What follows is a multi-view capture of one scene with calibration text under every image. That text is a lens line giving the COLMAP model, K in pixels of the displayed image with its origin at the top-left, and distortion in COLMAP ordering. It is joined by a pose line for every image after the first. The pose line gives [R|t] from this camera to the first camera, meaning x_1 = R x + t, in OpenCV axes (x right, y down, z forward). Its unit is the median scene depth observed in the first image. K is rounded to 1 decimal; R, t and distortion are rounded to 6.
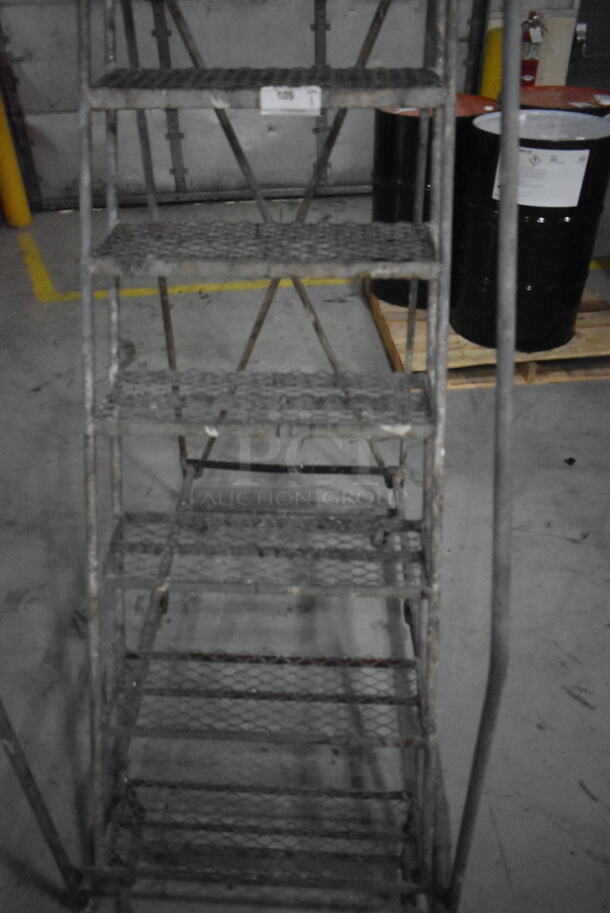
lens RADIAL K [[705.2, 0, 307.2], [0, 705.2, 458.0], [0, 0, 1]] dist [-0.014585, 0.005836]
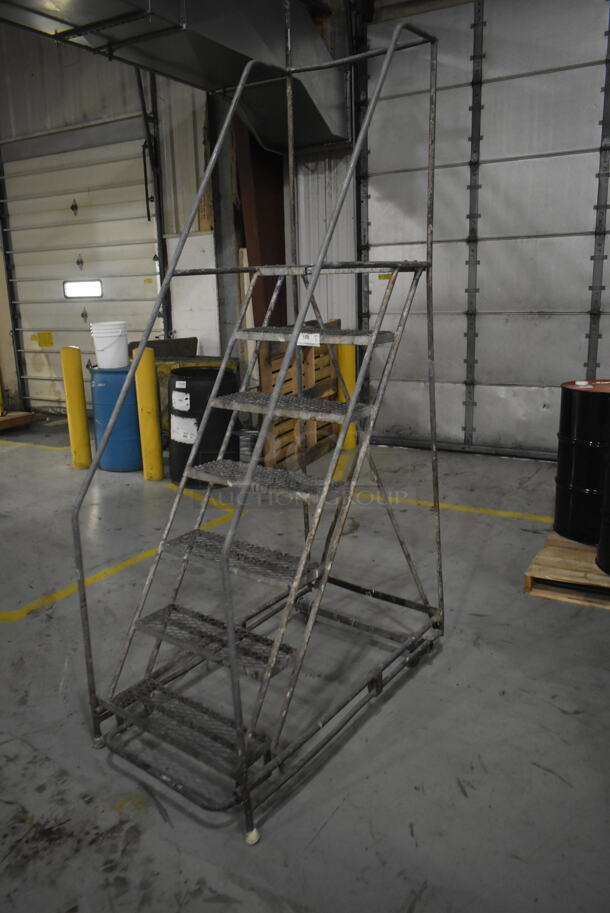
lens RADIAL K [[705.2, 0, 307.2], [0, 705.2, 458.0], [0, 0, 1]] dist [-0.014585, 0.005836]
pose [[0.824477, 0.134887, -0.549584, 0.326733], [-0.333731, 0.900213, -0.279714, 0.110645], [0.457013, 0.414032, 0.787221, -0.141451]]
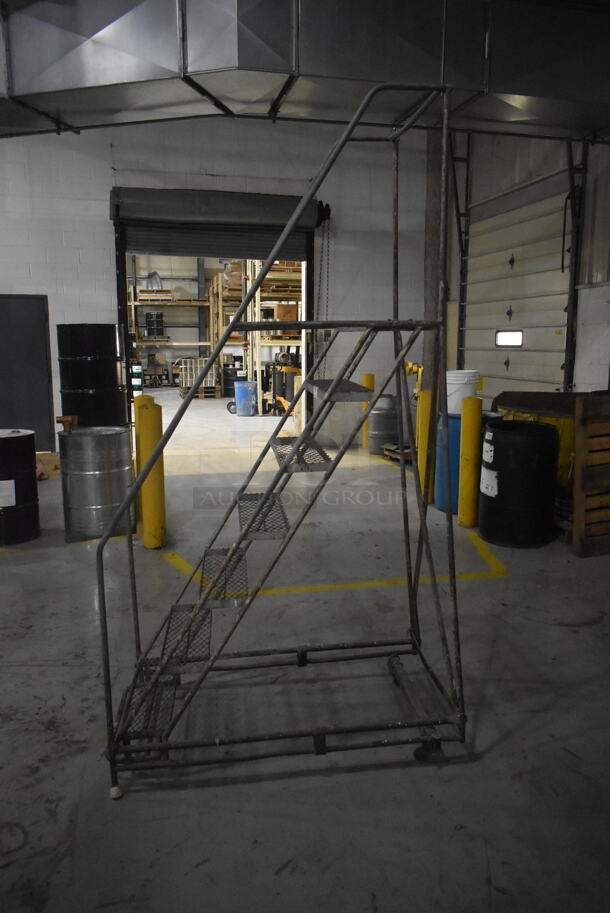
lens RADIAL K [[705.2, 0, 307.2], [0, 705.2, 458.0], [0, 0, 1]] dist [-0.014585, 0.005836]
pose [[0.168313, 0.185359, -0.968149, 0.601395], [-0.596632, 0.800979, 0.049629, -0.121283], [0.784666, 0.569276, 0.245407, 0.150834]]
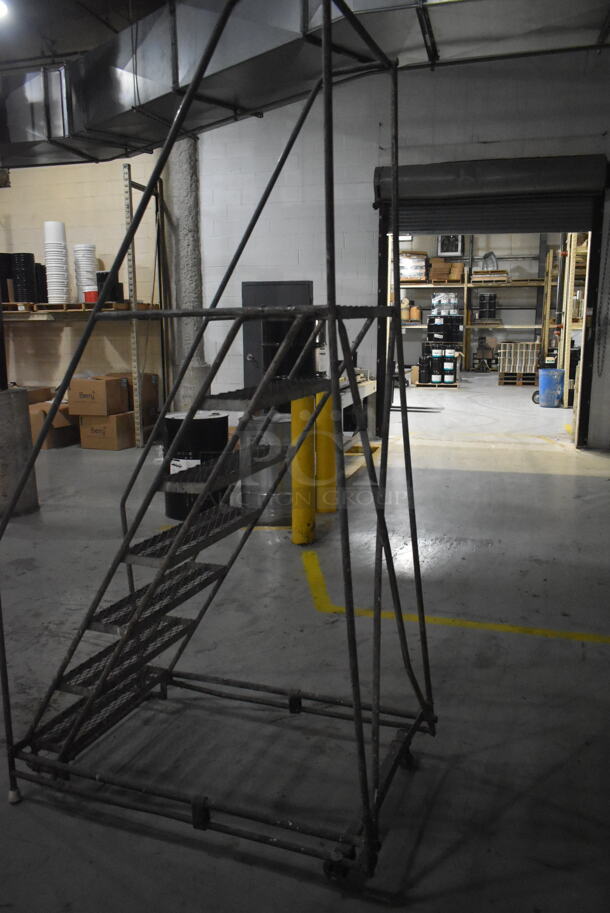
lens RADIAL K [[705.2, 0, 307.2], [0, 705.2, 458.0], [0, 0, 1]] dist [-0.014585, 0.005836]
pose [[-0.332303, 0.201639, -0.921367, 0.453454], [-0.557371, 0.746072, 0.364299, -0.318198], [0.760863, 0.634601, -0.135535, 0.408201]]
